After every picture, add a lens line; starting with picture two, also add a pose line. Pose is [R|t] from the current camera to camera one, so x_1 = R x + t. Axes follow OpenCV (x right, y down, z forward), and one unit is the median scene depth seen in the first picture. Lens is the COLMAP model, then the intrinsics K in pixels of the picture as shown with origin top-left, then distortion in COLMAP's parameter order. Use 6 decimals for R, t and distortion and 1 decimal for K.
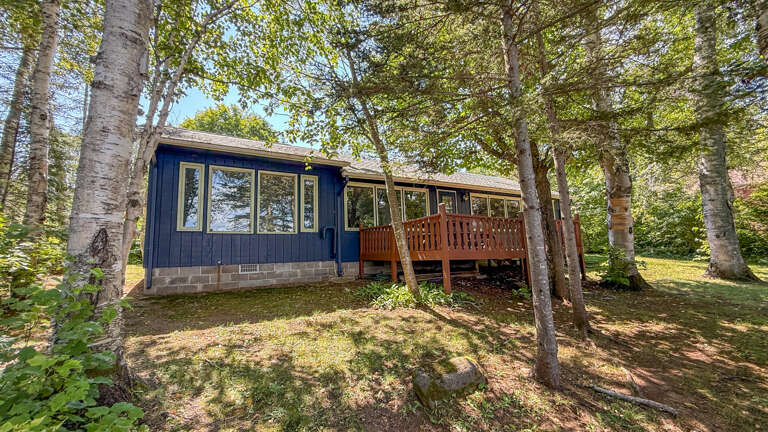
lens RADIAL K [[333.3, 0, 384.0], [0, 333.3, 216.0], [0, 0, 1]] dist [0.000866, 0.000222]
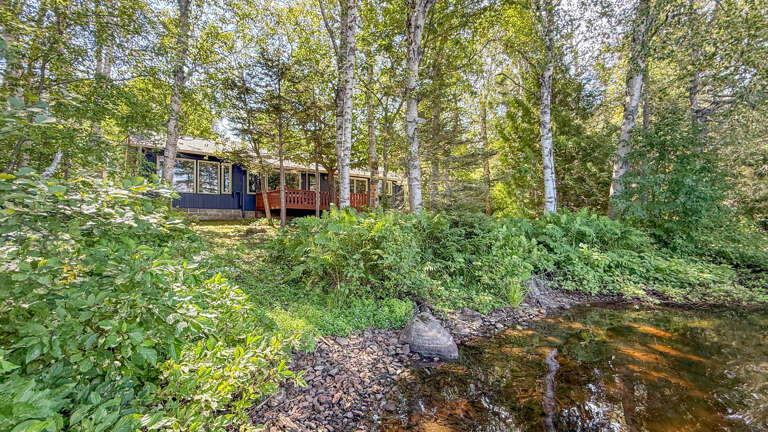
lens RADIAL K [[333.3, 0, 384.0], [0, 333.3, 216.0], [0, 0, 1]] dist [0.000866, 0.000222]
pose [[0.974735, 0.037972, 0.220112, 0.252541], [-0.062764, 0.992303, 0.106754, -0.090393], [-0.214364, -0.117872, 0.969615, -1.113221]]
